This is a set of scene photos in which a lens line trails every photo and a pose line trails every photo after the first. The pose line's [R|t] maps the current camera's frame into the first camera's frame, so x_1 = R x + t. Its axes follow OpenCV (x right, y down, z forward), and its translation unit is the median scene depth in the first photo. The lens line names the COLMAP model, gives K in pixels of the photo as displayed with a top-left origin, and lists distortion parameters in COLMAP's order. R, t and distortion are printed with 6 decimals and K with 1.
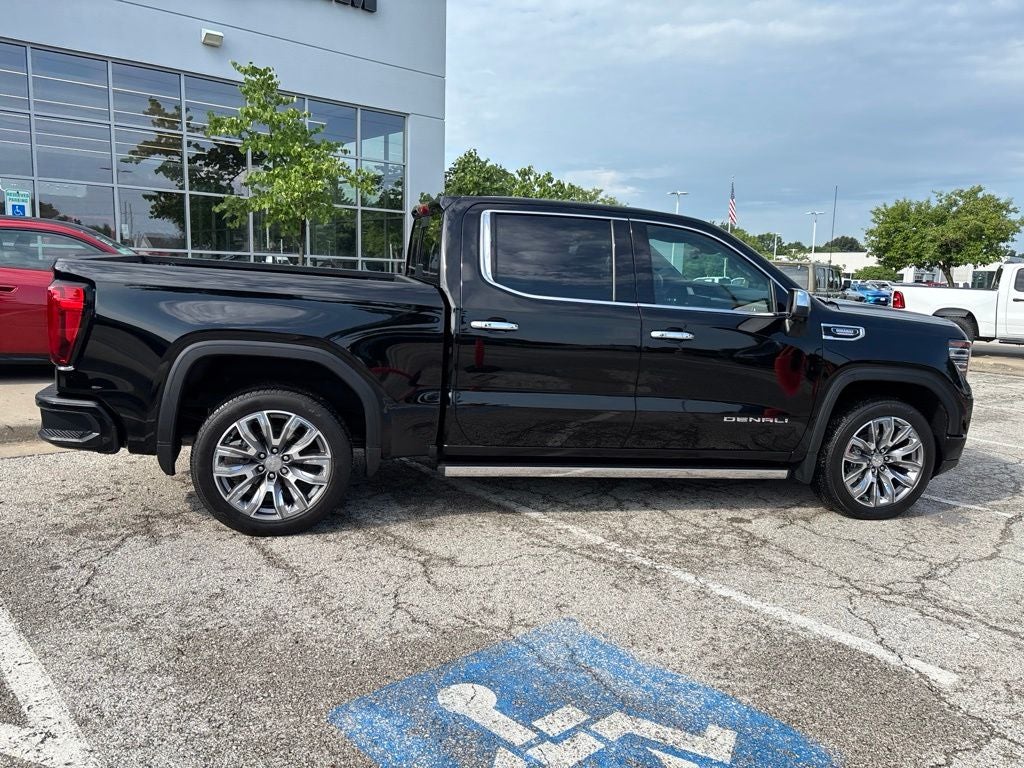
lens RADIAL K [[779.6, 0, 510.1], [0, 779.6, 384.8], [0, 0, 1]] dist [0.043789, -0.052566]
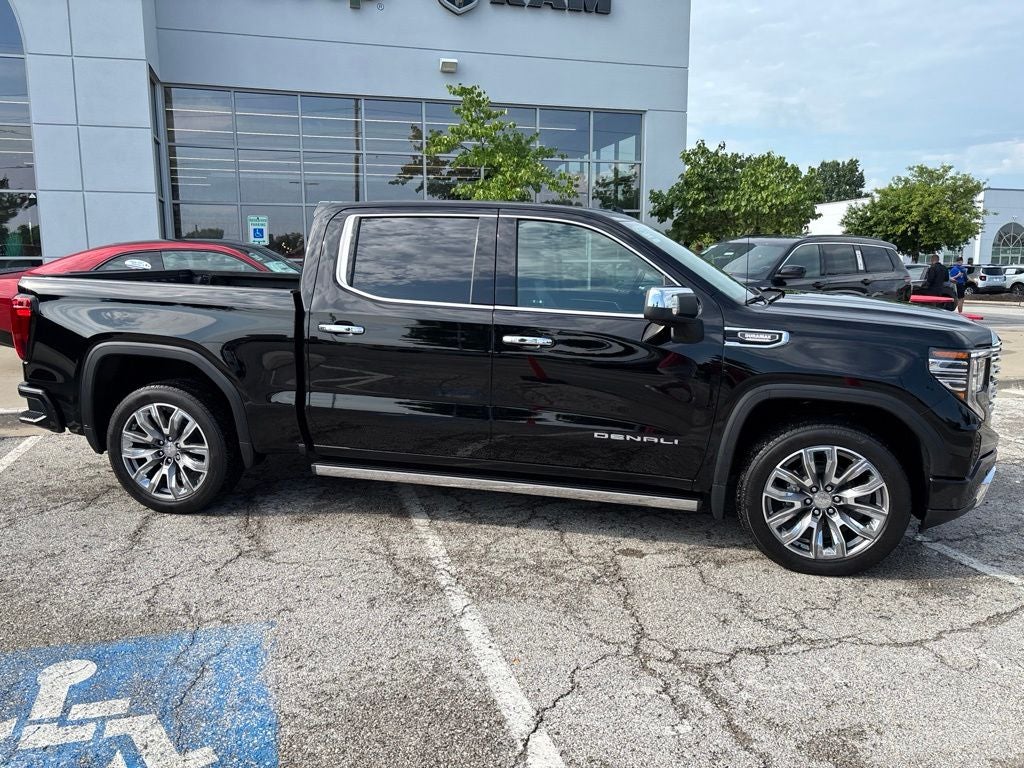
lens RADIAL K [[779.6, 0, 510.1], [0, 779.6, 384.8], [0, 0, 1]] dist [0.043789, -0.052566]
pose [[0.899270, 0.032063, -0.436217, 0.593000], [-0.032076, 0.999459, 0.007336, -0.017142], [0.436216, 0.007395, 0.899812, 0.173887]]
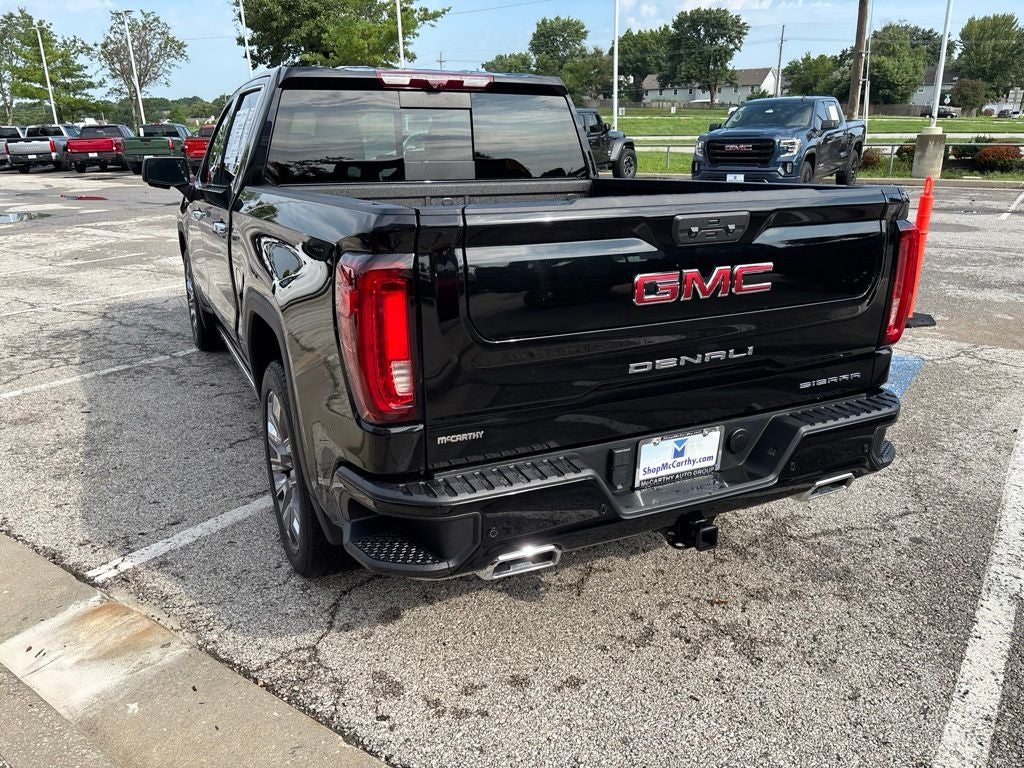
lens RADIAL K [[776.4, 0, 510.9], [0, 776.4, 395.6], [0, 0, 1]] dist [0.037869, -0.042886]
pose [[-0.217367, -0.355820, 0.908924, -0.984316], [0.149889, 0.907977, 0.391295, -0.260938], [-0.964513, 0.221292, -0.144031, 1.236411]]
